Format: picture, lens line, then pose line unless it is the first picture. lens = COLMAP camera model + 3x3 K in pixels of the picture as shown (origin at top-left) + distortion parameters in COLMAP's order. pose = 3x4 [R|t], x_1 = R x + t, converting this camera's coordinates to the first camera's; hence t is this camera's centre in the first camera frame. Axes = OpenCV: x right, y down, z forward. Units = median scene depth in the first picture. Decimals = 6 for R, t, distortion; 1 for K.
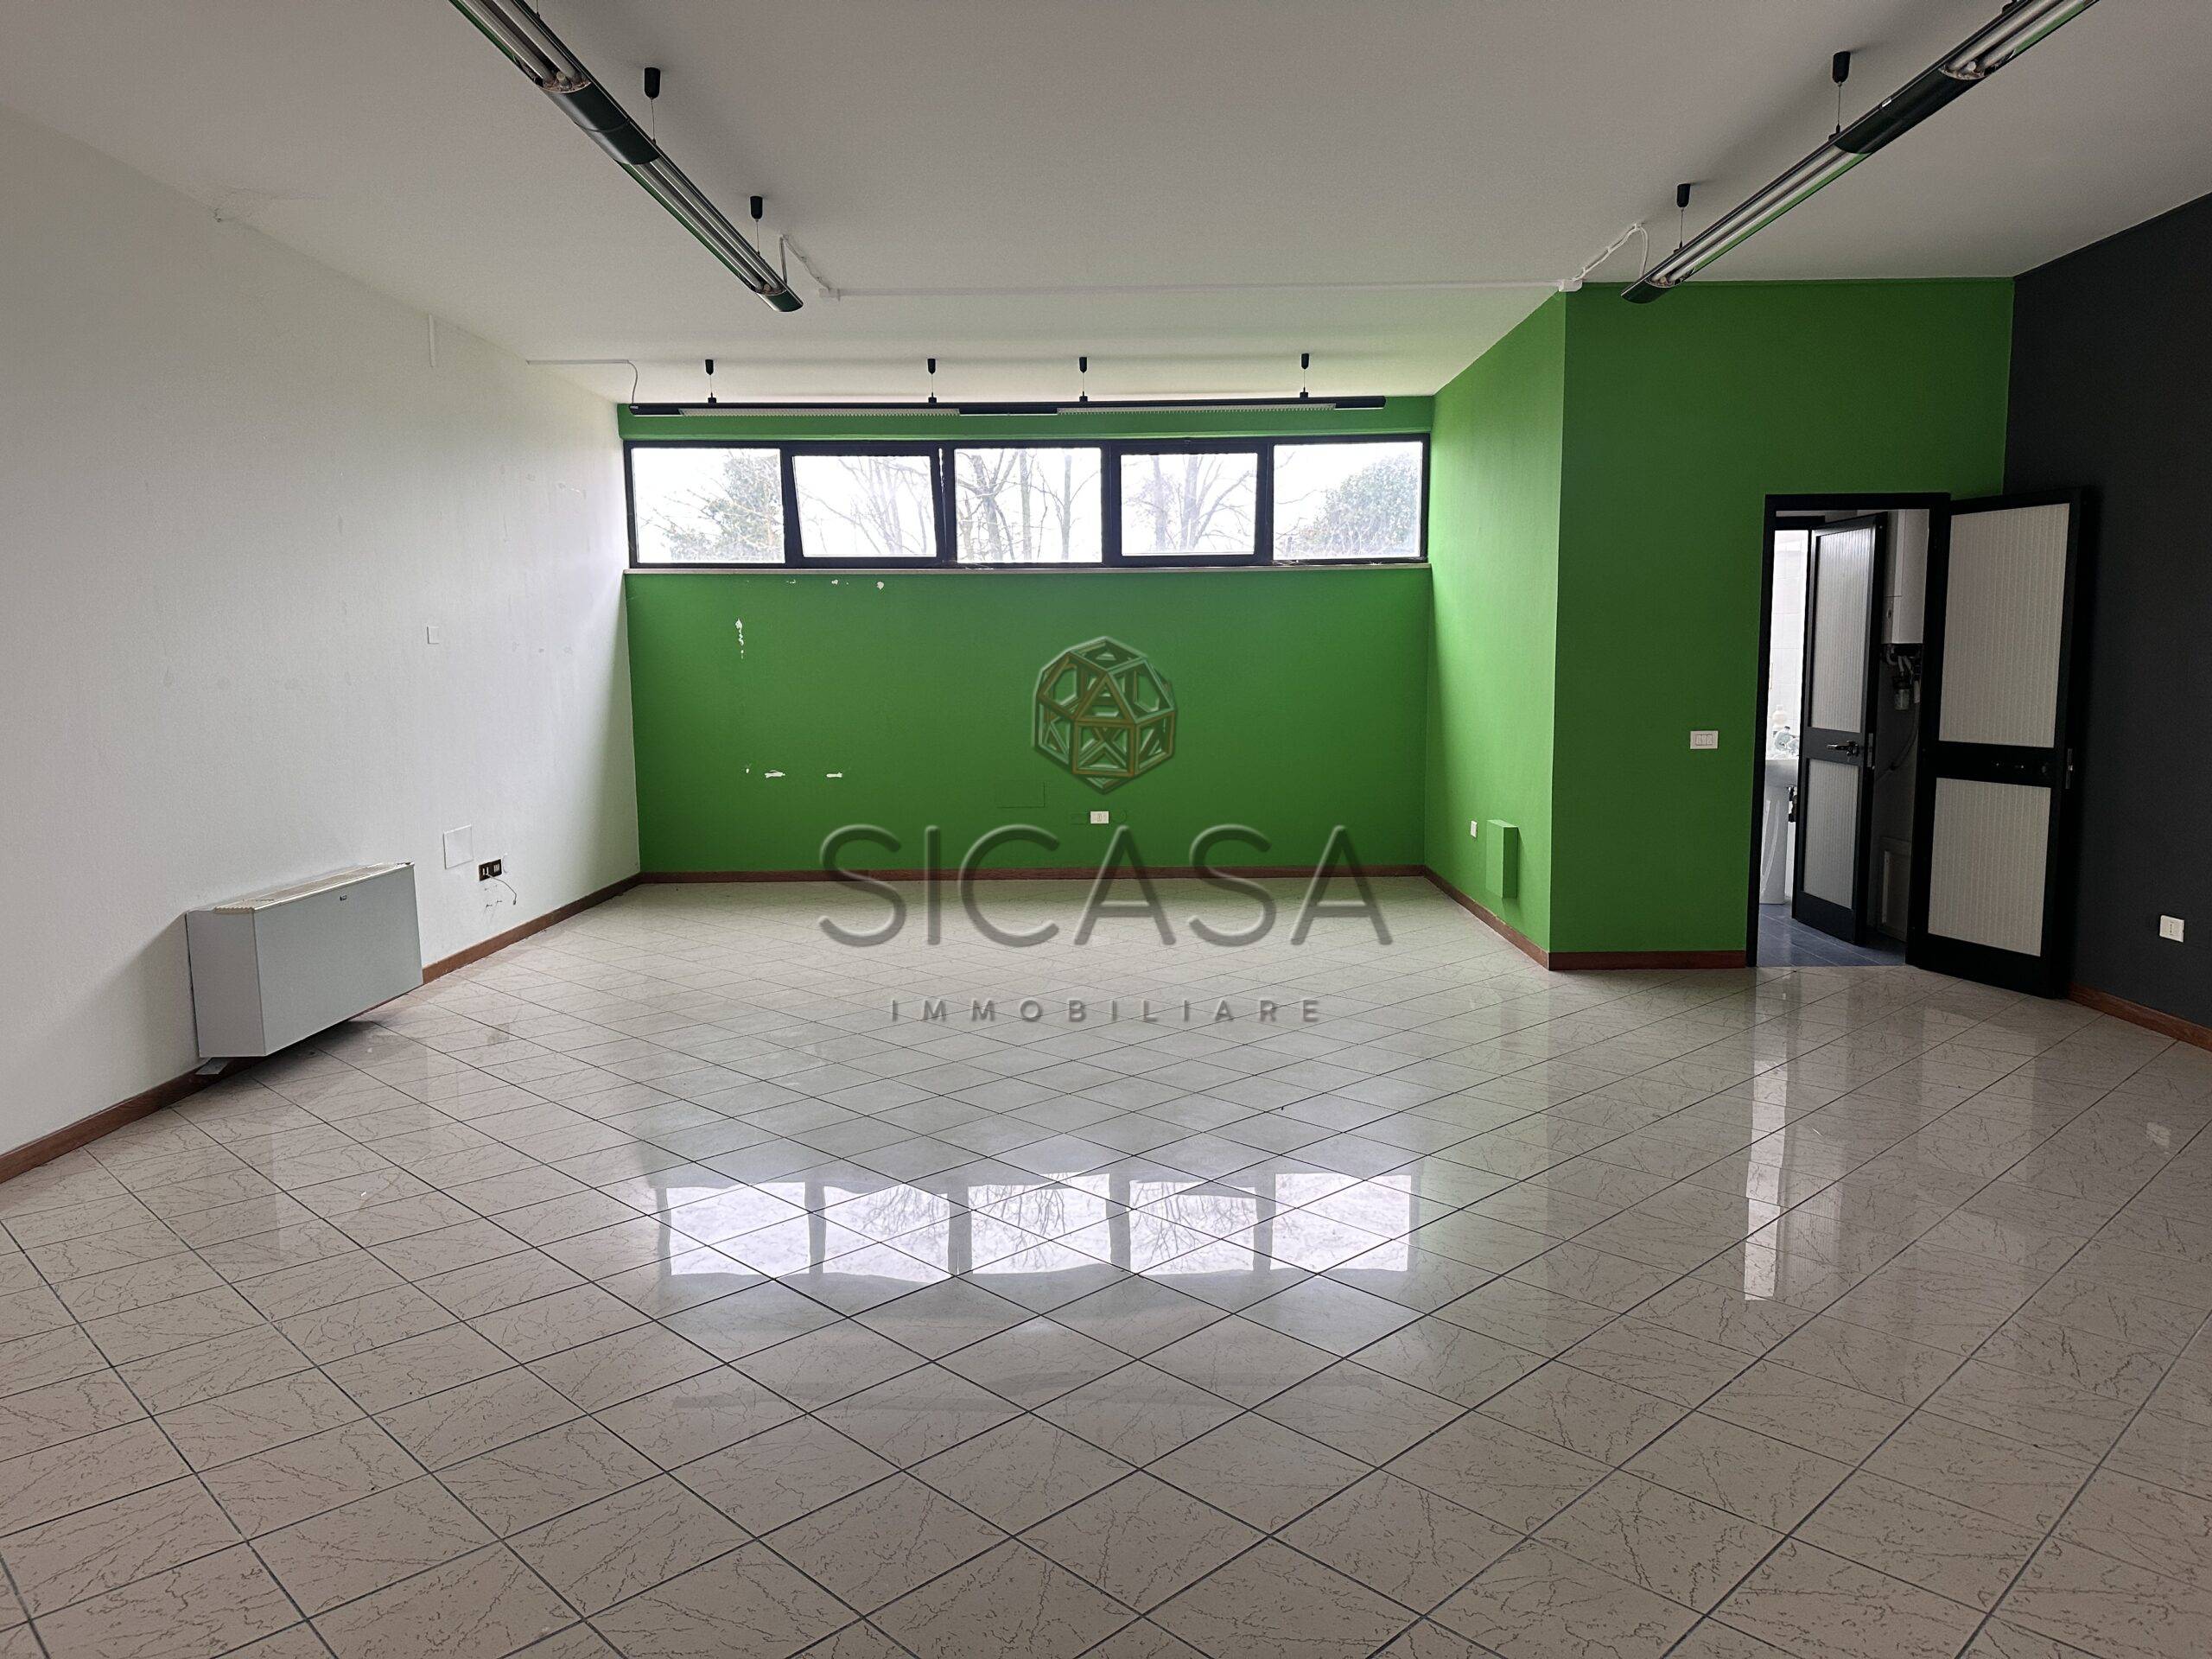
lens RADIAL K [[1538.7, 0, 1118.9], [0, 1538.7, 833.8], [0, 0, 1]] dist [0.072193, -0.076825]
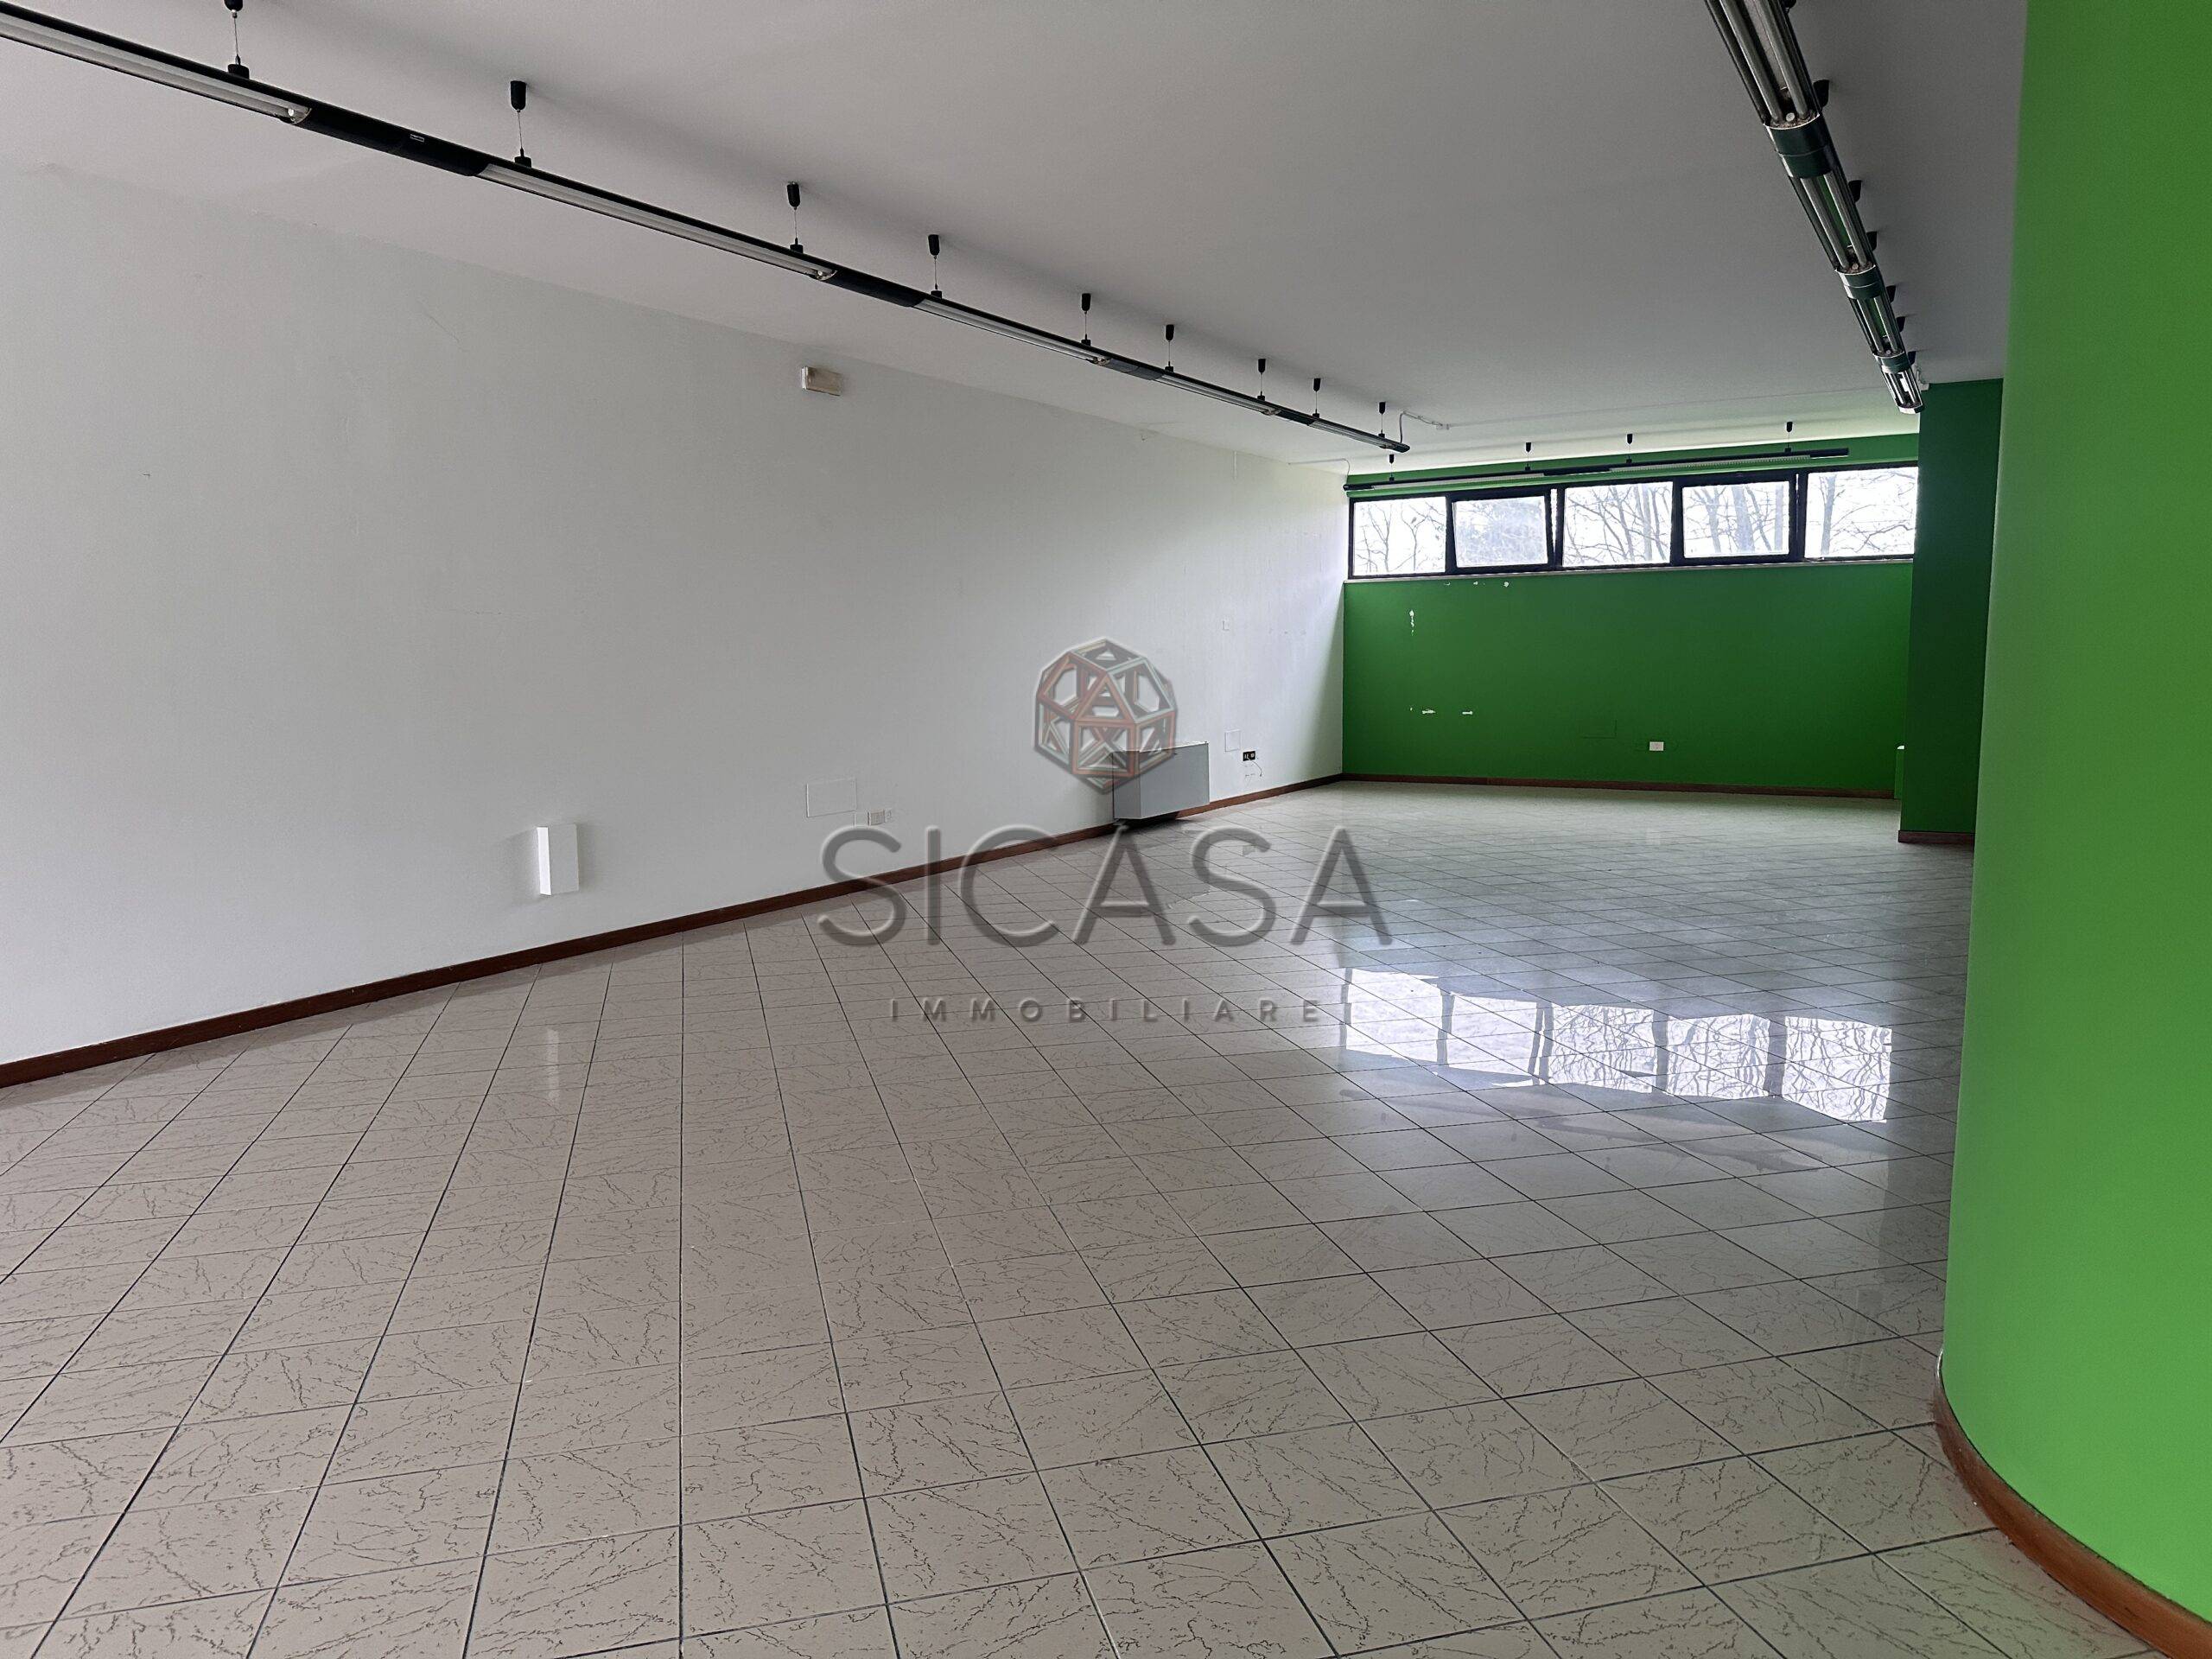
lens RADIAL K [[1538.7, 0, 1083.2], [0, 1538.7, 843.9], [0, 0, 1]] dist [0.072193, -0.076825]
pose [[0.864482, 0.061914, -0.498837, 0.259765], [-0.051863, 0.998075, 0.033999, 0.060027], [0.499982, -0.003520, 0.866029, -0.511170]]
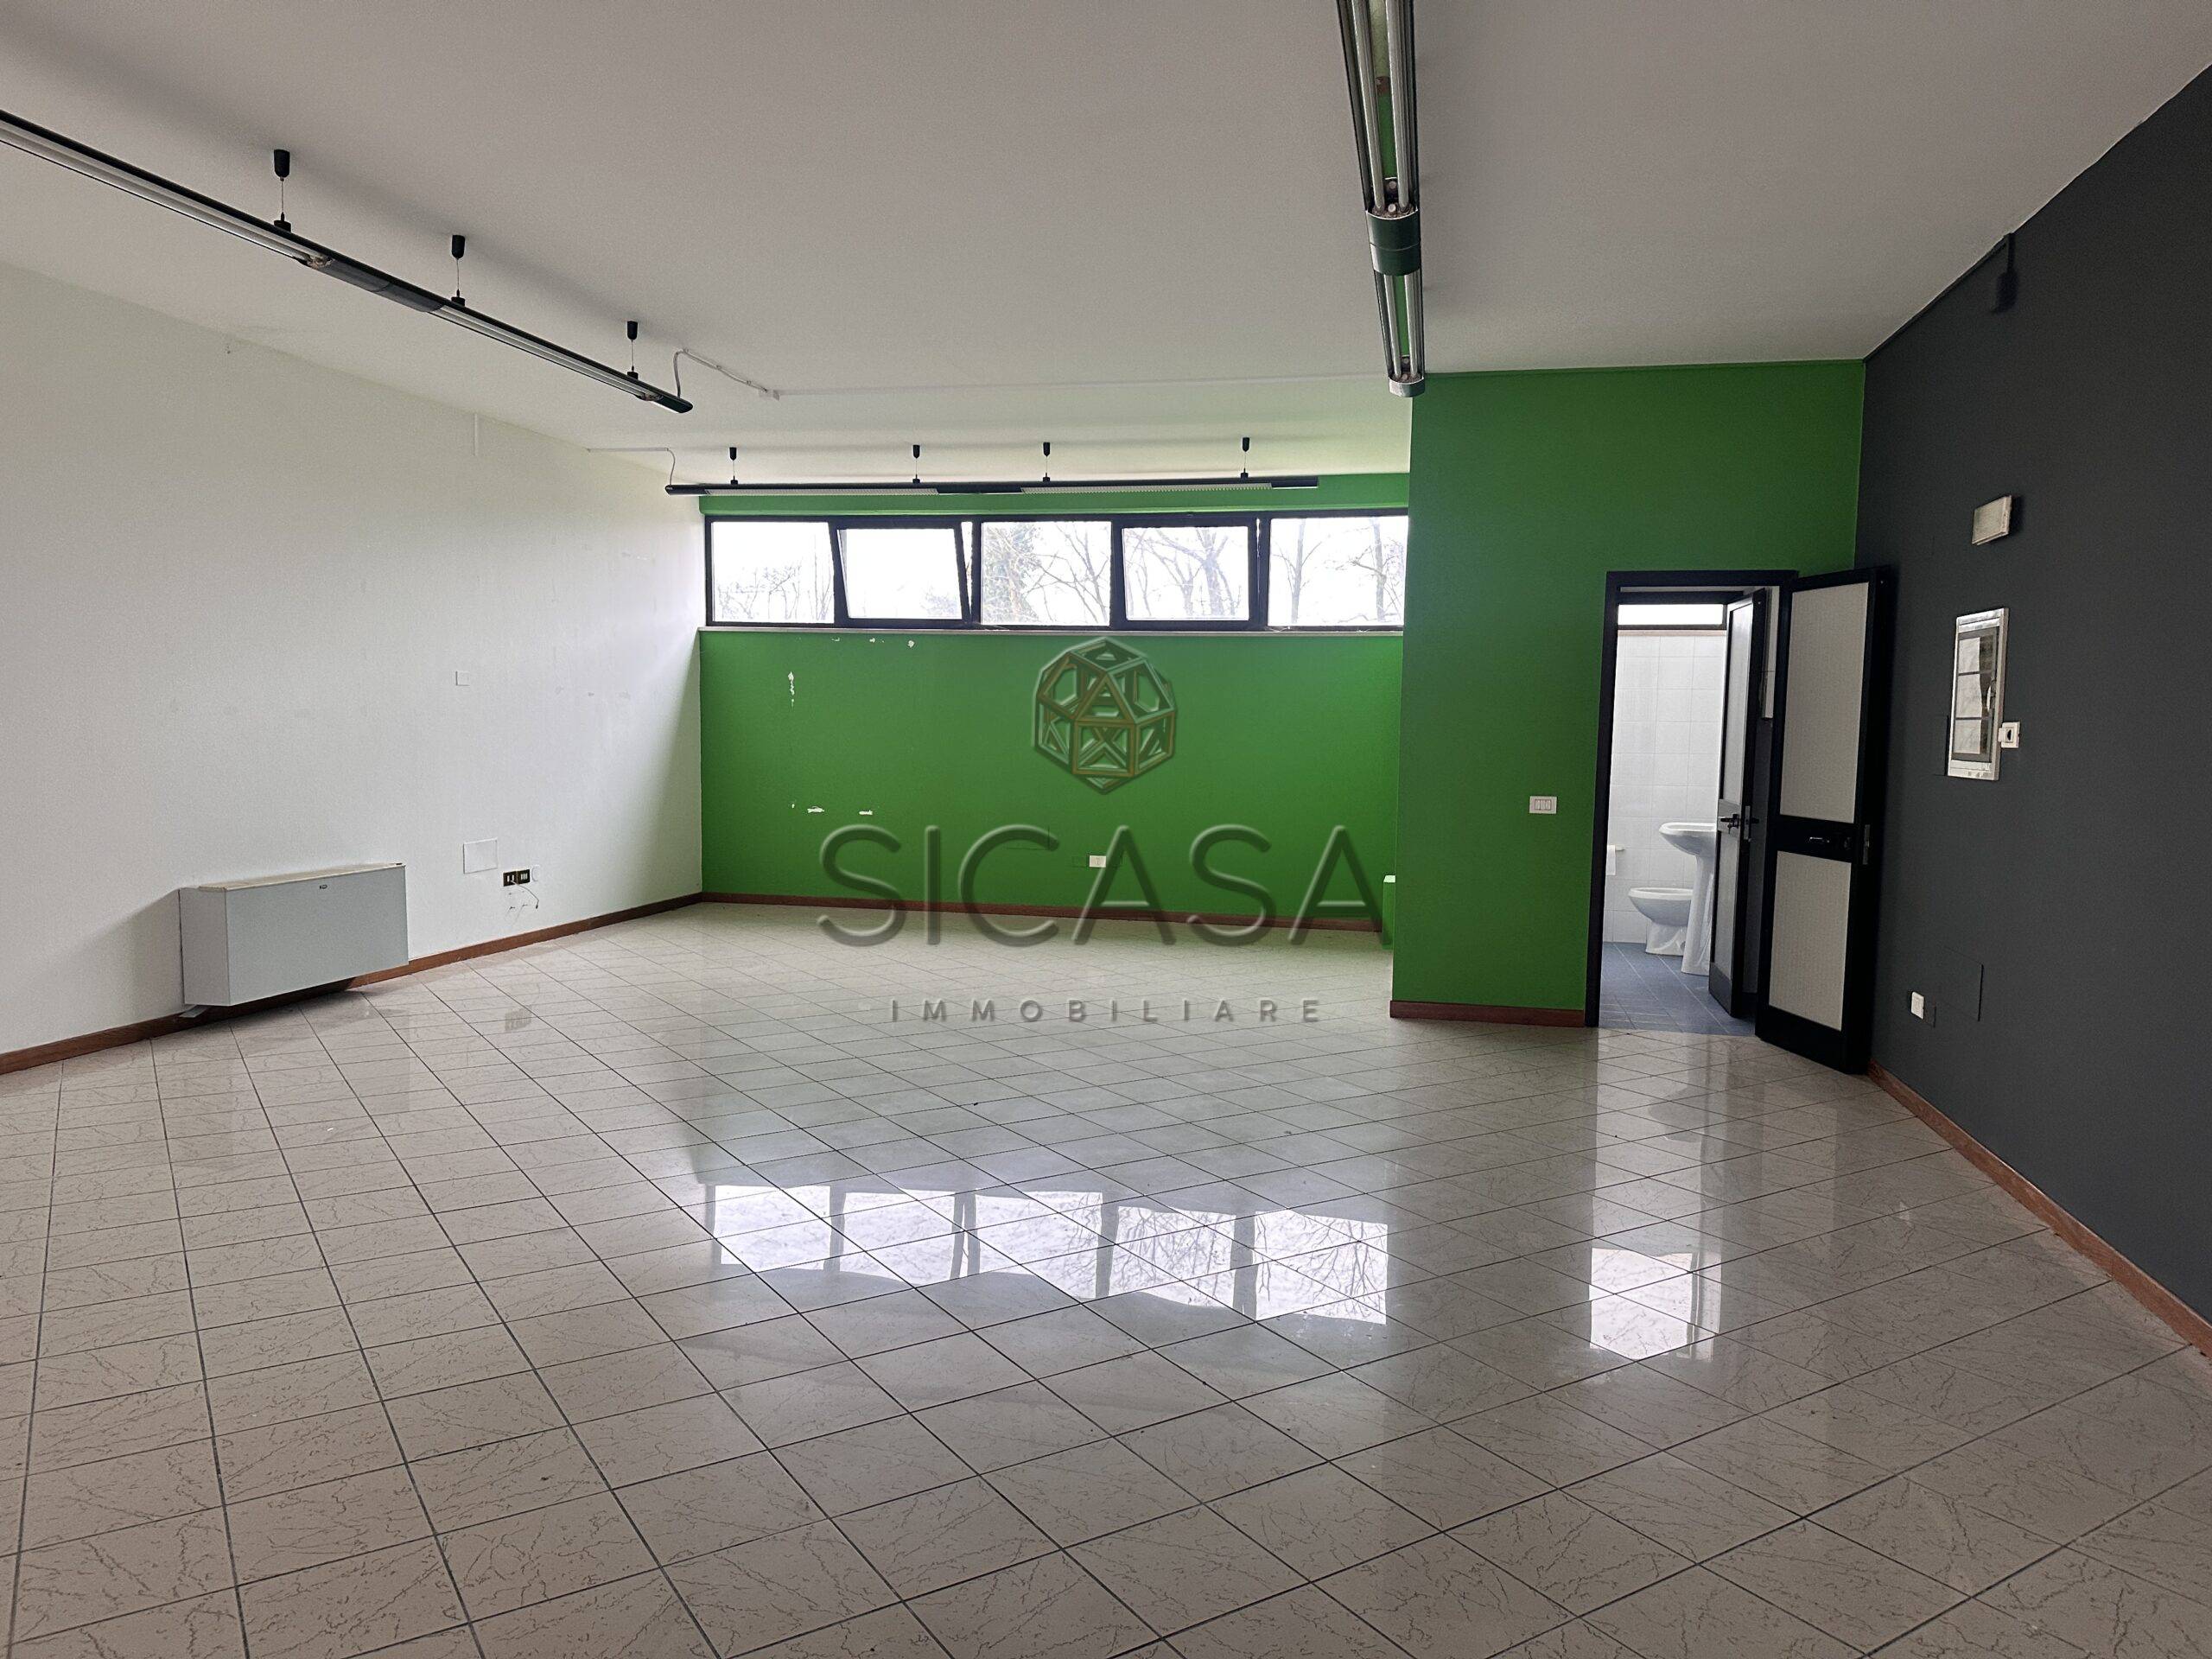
lens RADIAL K [[1538.7, 0, 1111.6], [0, 1538.7, 839.6], [0, 0, 1]] dist [0.072193, -0.076825]
pose [[0.978325, 0.042041, -0.202765, 0.223806], [-0.049269, 0.998313, -0.030732, 0.006704], [0.201131, 0.040056, 0.978745, -0.053371]]
